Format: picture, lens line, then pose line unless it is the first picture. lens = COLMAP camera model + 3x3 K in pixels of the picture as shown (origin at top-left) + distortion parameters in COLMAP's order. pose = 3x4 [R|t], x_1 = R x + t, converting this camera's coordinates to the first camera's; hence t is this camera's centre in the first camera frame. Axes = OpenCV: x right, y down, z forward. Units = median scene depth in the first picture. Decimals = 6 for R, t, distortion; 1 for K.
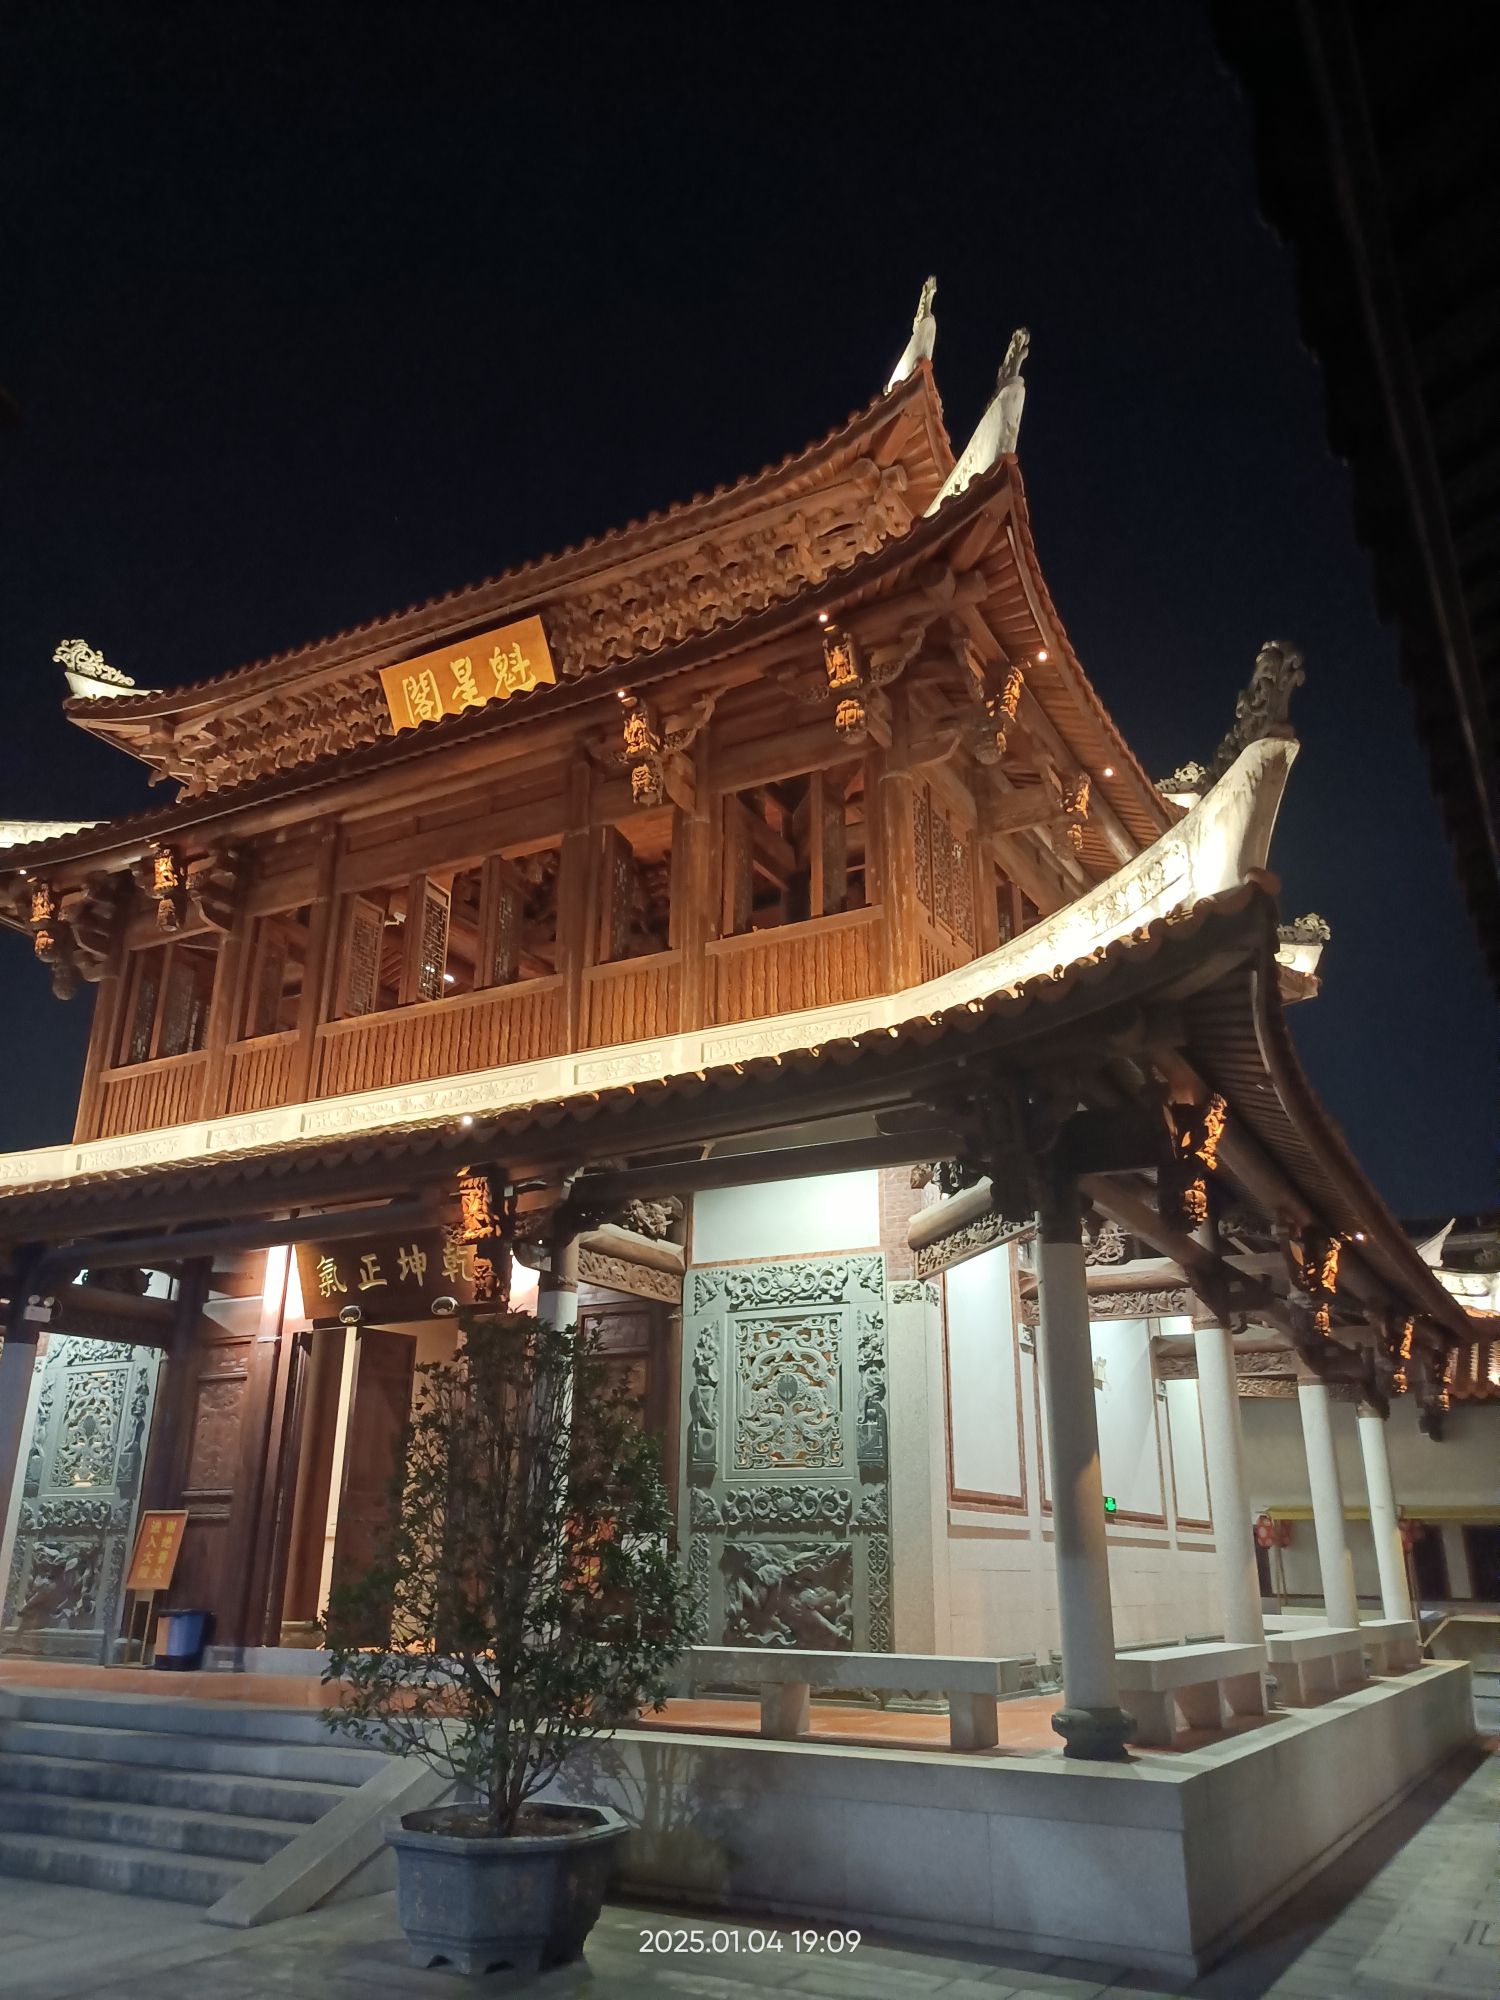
lens RADIAL K [[1492.0, 0, 749.9], [0, 1492.0, 998.7], [0, 0, 1]] dist [0.039487, -0.015283]
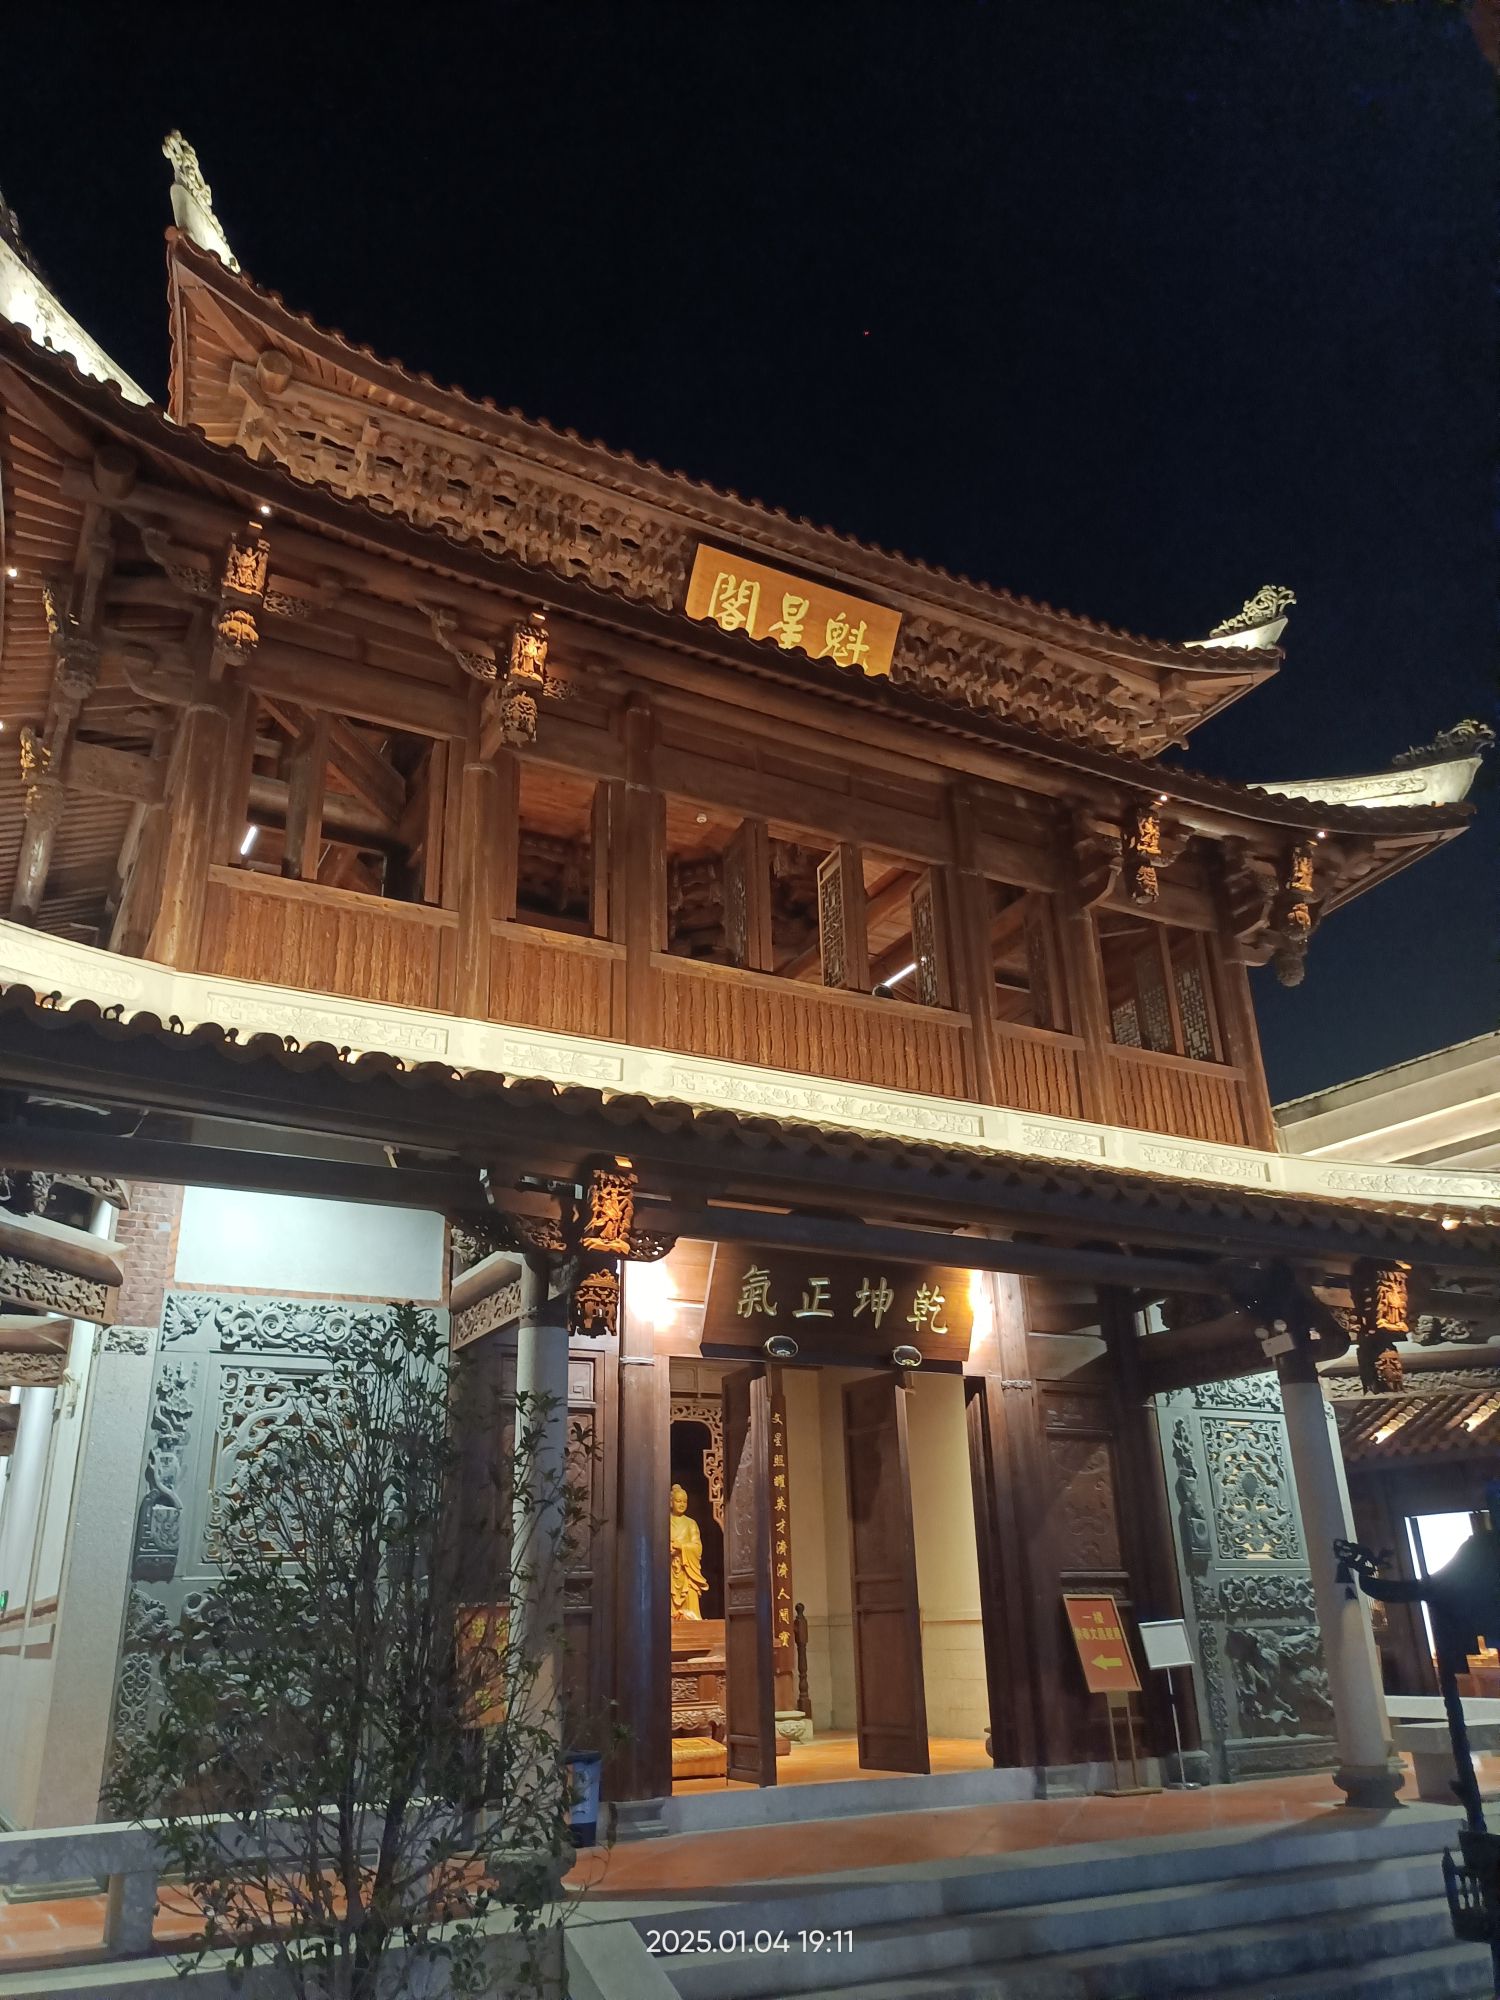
lens RADIAL K [[1492.0, 0, 759.5], [0, 1492.0, 1009.3], [0, 0, 1]] dist [0.039487, -0.015283]
pose [[0.517346, 0.307269, 0.798711, -0.978594], [-0.267402, 0.944627, -0.190200, 0.200081], [-0.812926, -0.115178, 0.570863, 0.593515]]
